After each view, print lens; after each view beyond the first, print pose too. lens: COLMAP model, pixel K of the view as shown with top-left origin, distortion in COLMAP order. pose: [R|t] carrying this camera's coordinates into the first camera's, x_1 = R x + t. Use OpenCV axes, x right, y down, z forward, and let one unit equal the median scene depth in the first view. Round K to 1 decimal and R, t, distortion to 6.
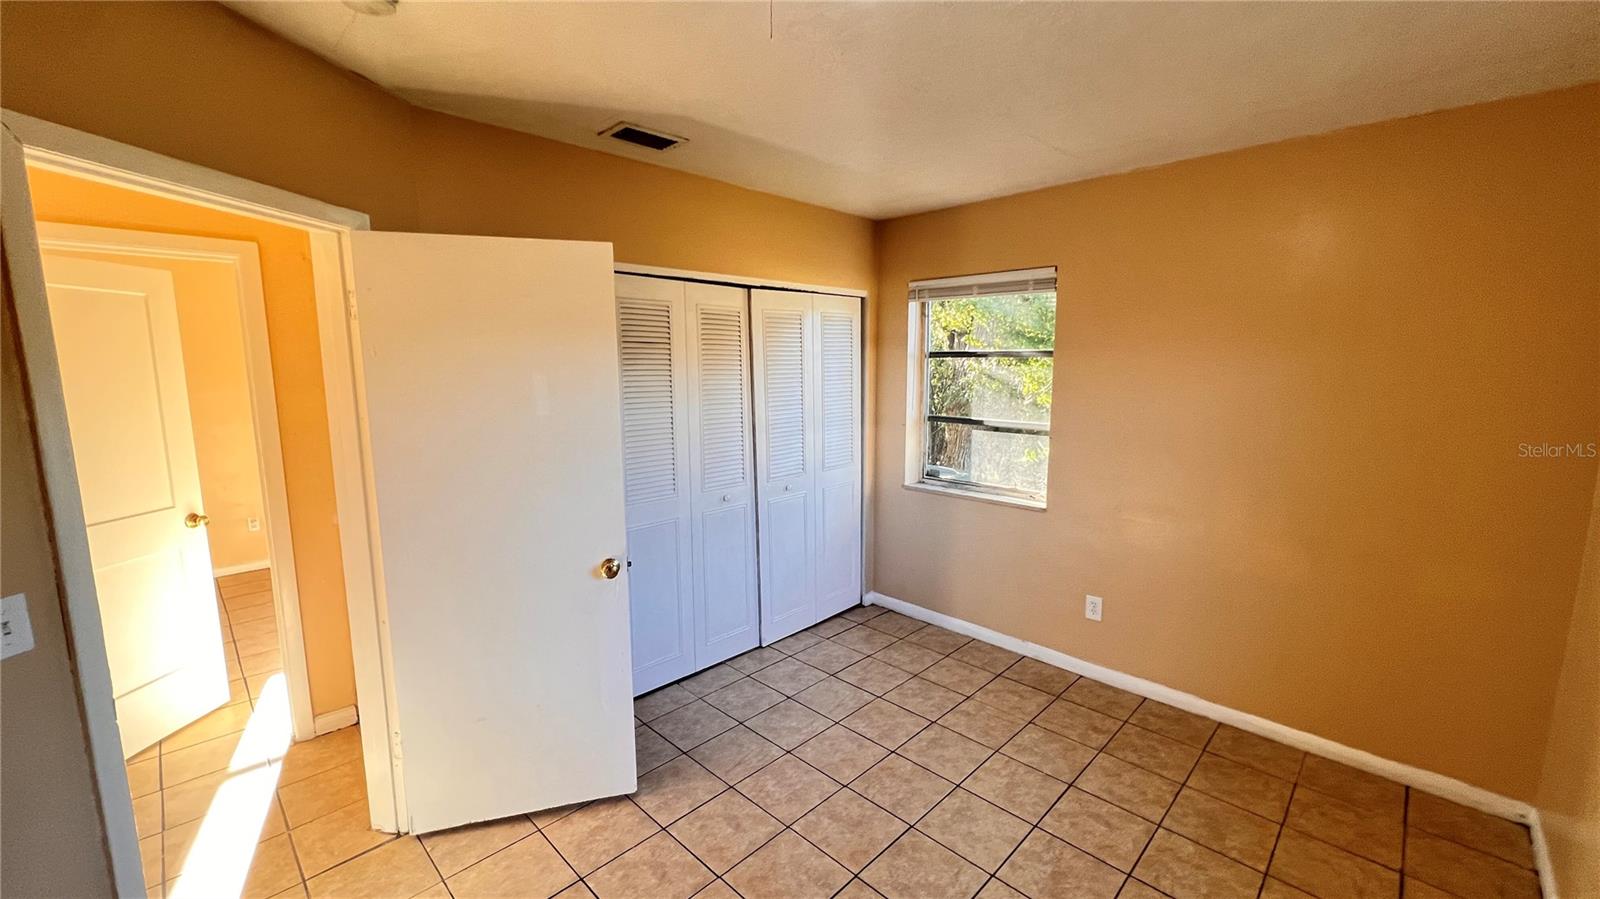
lens RADIAL K [[642.1, 0, 801.5], [0, 642.1, 446.1], [0, 0, 1]] dist [-0.001726, 0.000216]
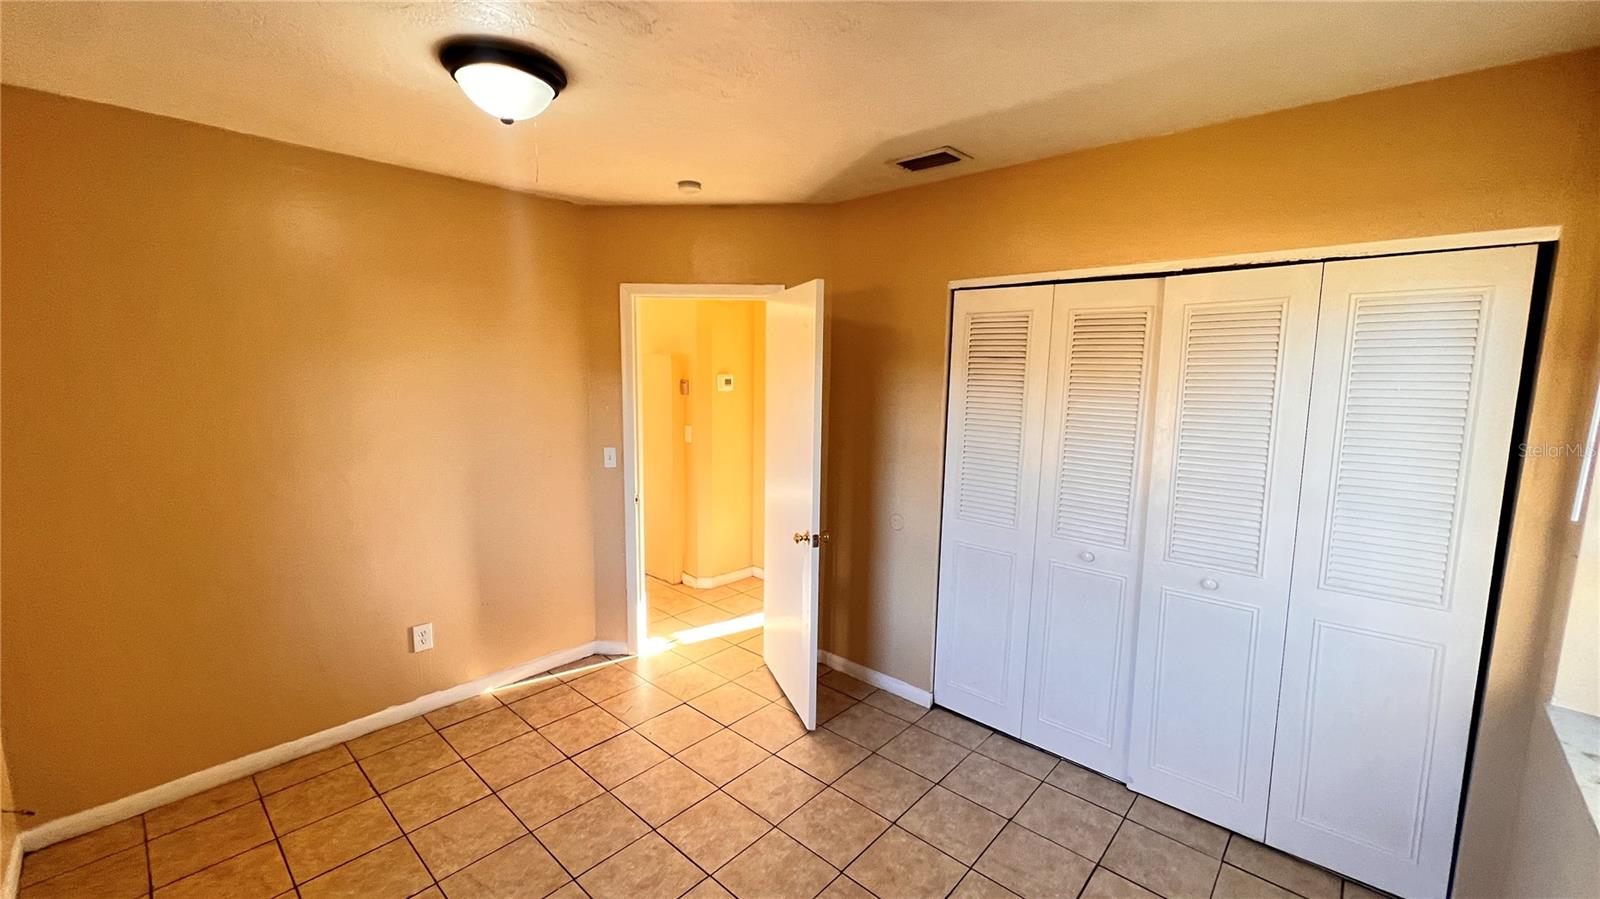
lens RADIAL K [[642.1, 0, 800.6], [0, 642.1, 448.3], [0, 0, 1]] dist [-0.001726, 0.000216]
pose [[0.034077, 0.128239, -0.991158, 0.789572], [-0.145926, 0.981744, 0.122004, -0.116065], [0.988708, 0.140478, 0.052168, 0.767611]]
